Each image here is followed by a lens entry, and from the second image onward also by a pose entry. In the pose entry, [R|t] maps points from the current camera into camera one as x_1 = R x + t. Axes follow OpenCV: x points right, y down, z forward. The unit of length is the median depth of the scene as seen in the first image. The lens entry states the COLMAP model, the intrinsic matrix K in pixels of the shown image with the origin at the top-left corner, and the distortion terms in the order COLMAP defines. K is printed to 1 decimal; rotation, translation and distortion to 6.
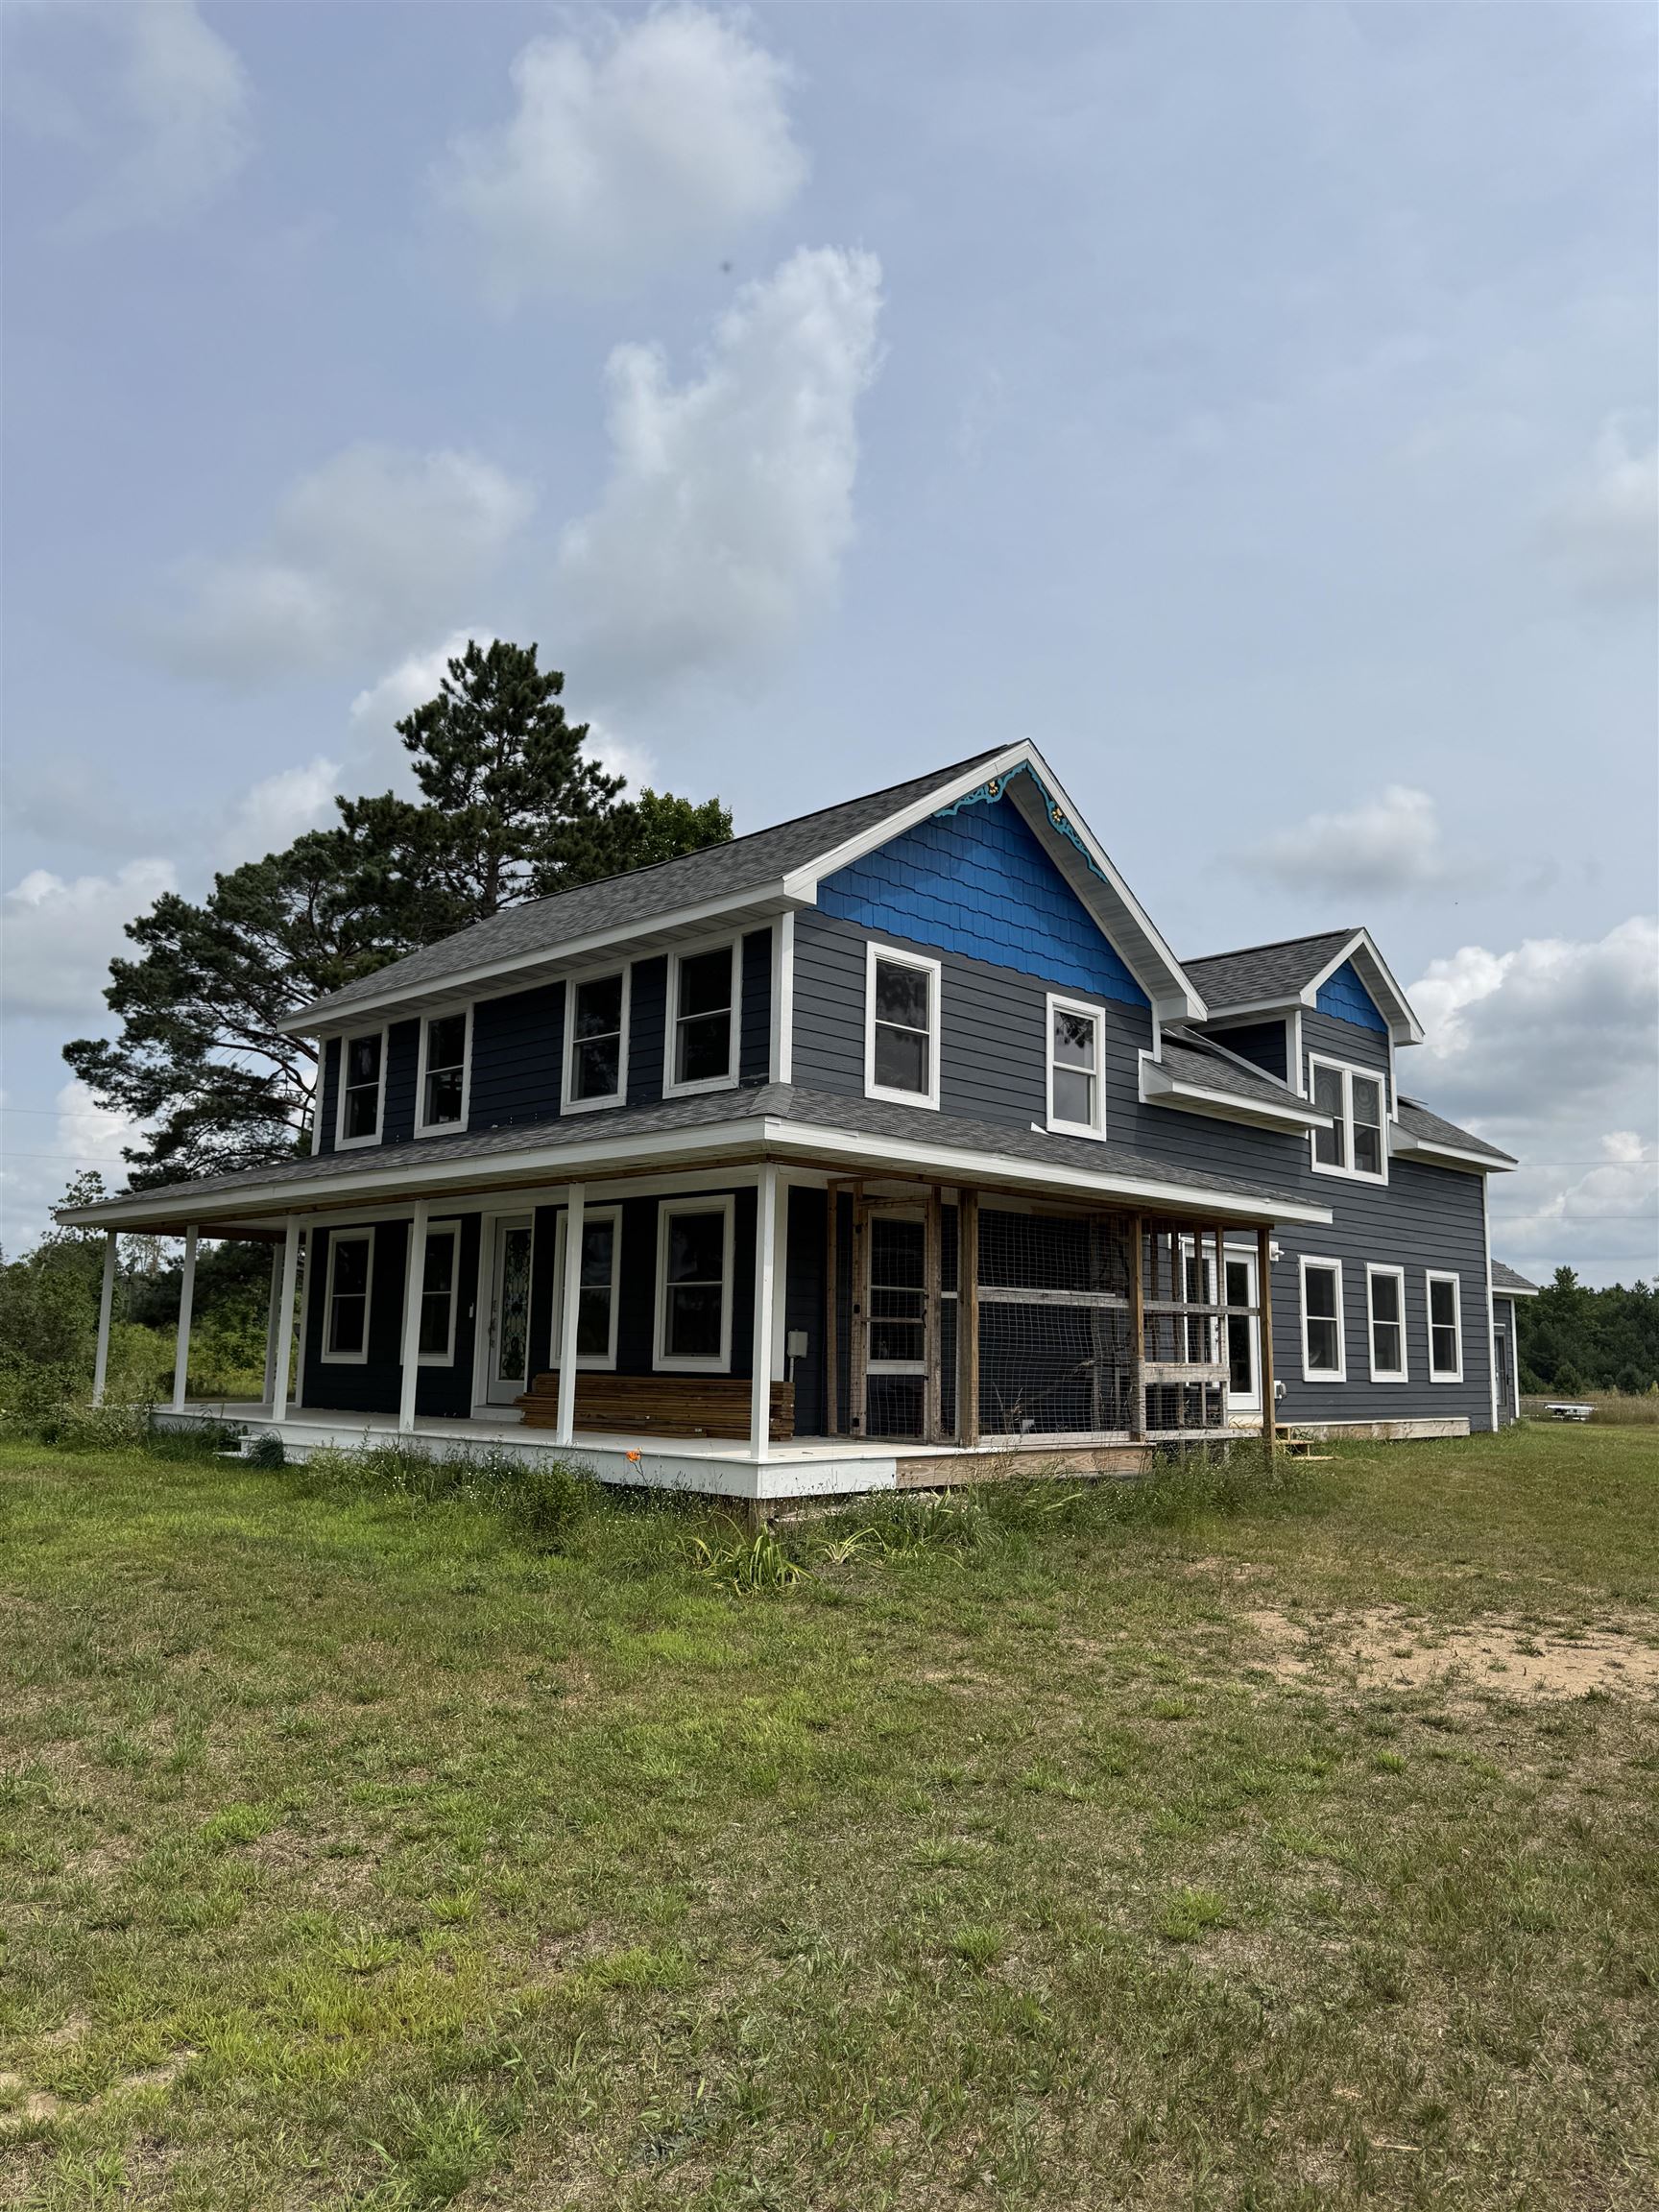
lens RADIAL K [[1560.5, 0, 829.5], [0, 1560.5, 1107.8], [0, 0, 1]] dist [-0.026529, -0.007958]
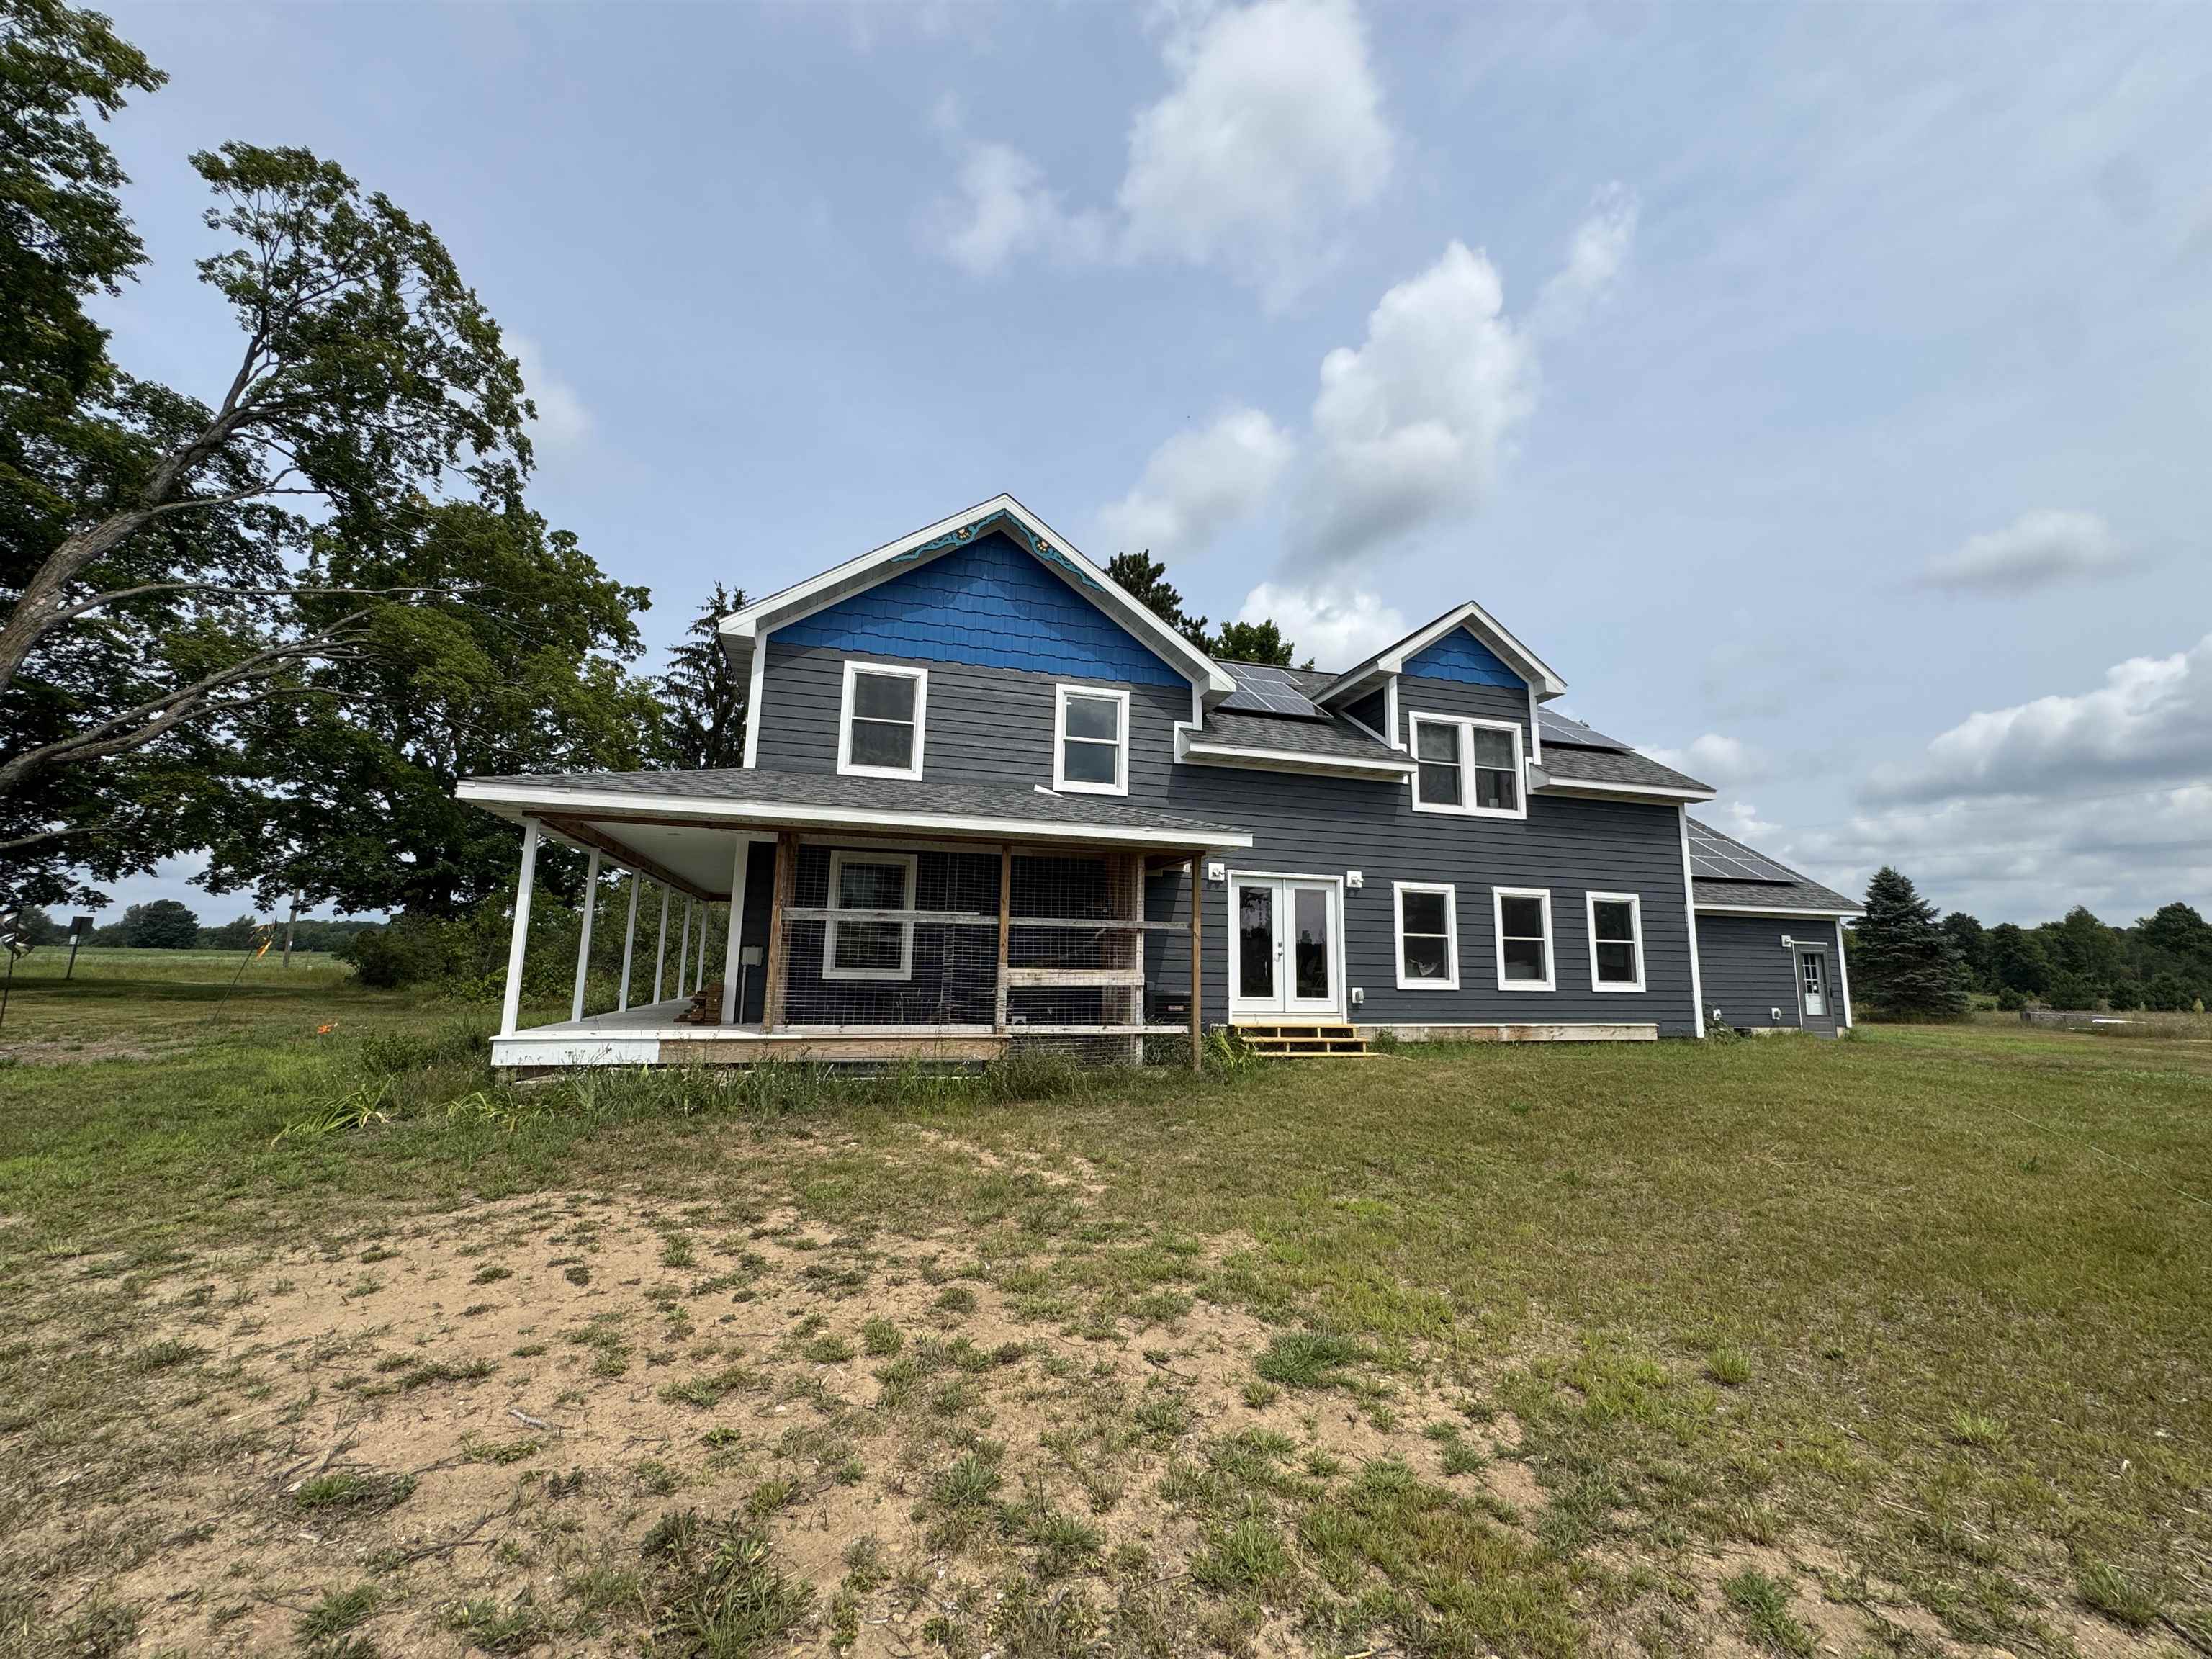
lens RADIAL K [[882.8, 0, 1107.7], [0, 882.8, 826.8], [0, 0, 1]] dist [-0.010341, 0.000108]
pose [[0.886416, -0.078324, -0.456215, 0.500115], [0.072999, 0.996901, -0.029315, 0.068091], [0.457097, -0.007318, 0.889387, 0.365826]]
